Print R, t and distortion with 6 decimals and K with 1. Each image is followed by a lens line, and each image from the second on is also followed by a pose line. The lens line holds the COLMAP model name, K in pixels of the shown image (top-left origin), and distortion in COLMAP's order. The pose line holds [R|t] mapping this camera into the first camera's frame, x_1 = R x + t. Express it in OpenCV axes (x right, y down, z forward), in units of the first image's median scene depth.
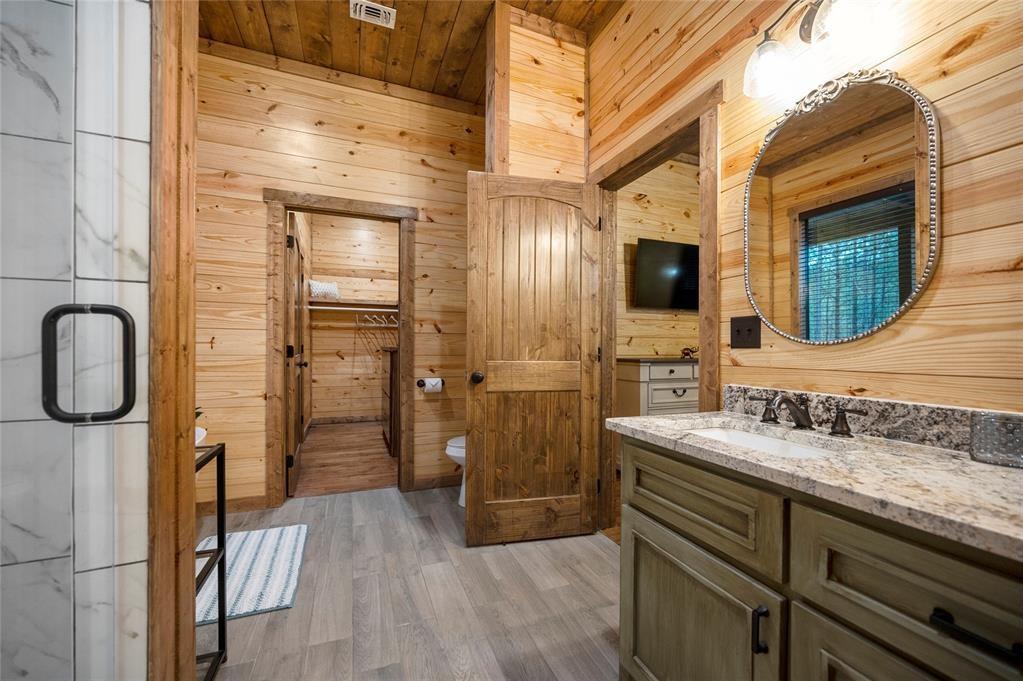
lens RADIAL K [[407.2, 0, 510.8], [0, 407.2, 338.3], [0, 0, 1]] dist [-0.001422, 0.000162]
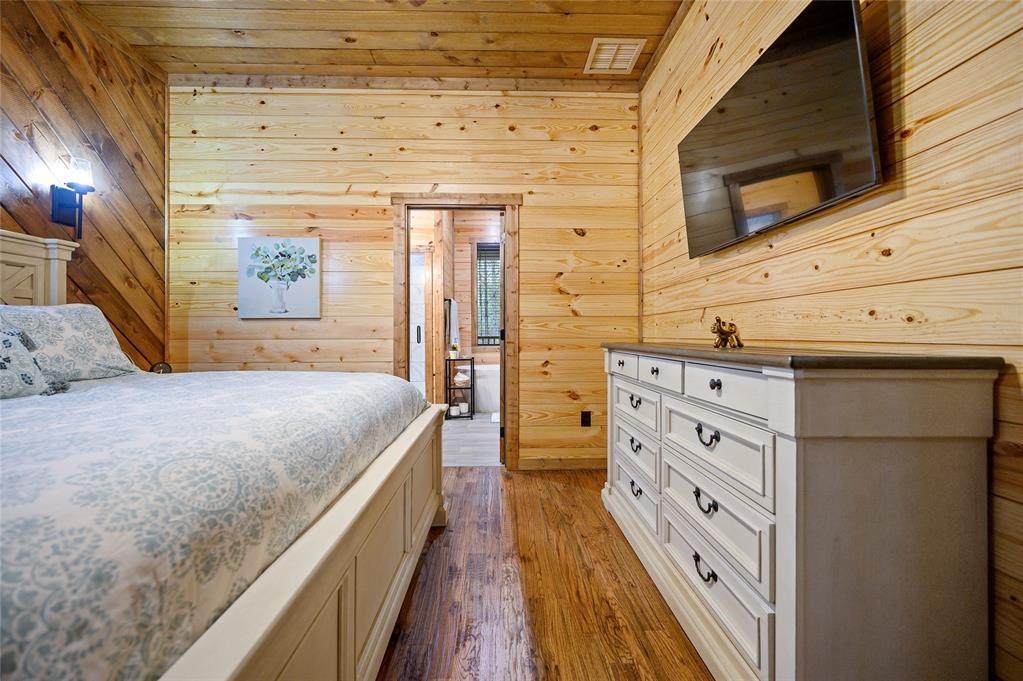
lens RADIAL K [[407.2, 0, 510.8], [0, 407.2, 338.3], [0, 0, 1]] dist [-0.001422, 0.000162]
pose [[-0.339550, 0.000793, -0.940588, 1.328720], [0.016034, 0.999859, -0.004945, 0.054632], [0.940451, -0.016760, -0.339515, 1.340064]]
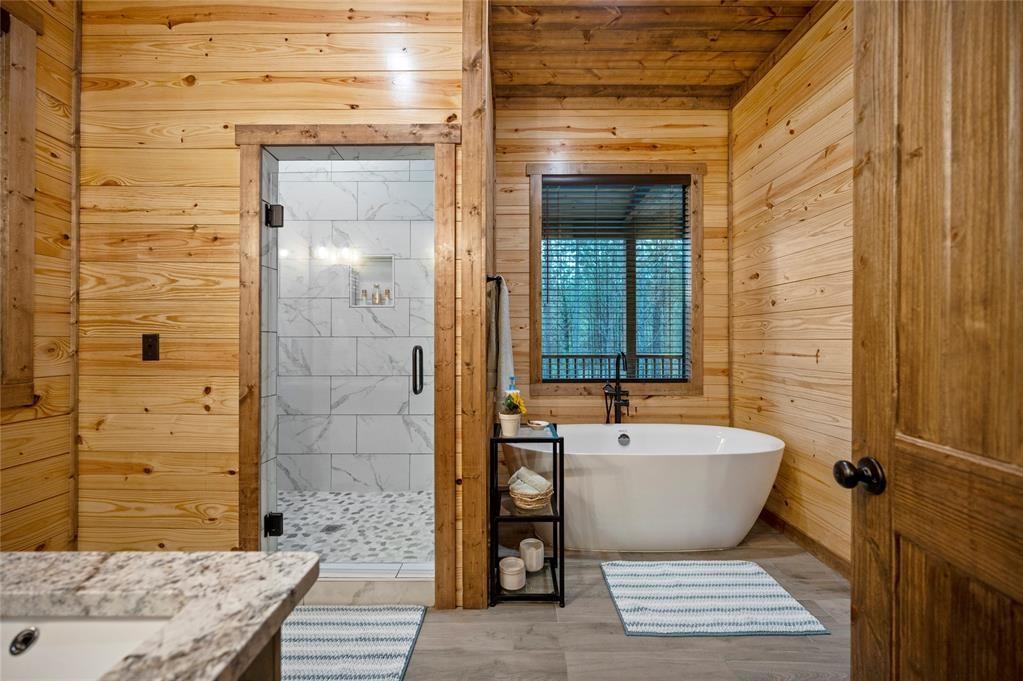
lens RADIAL K [[407.2, 0, 510.8], [0, 407.2, 338.3], [0, 0, 1]] dist [-0.001422, 0.000162]
pose [[-0.371753, -0.016261, -0.928189, 0.303432], [0.014389, 0.999626, -0.023276, -0.015807], [0.928220, -0.022009, -0.371379, 0.715536]]
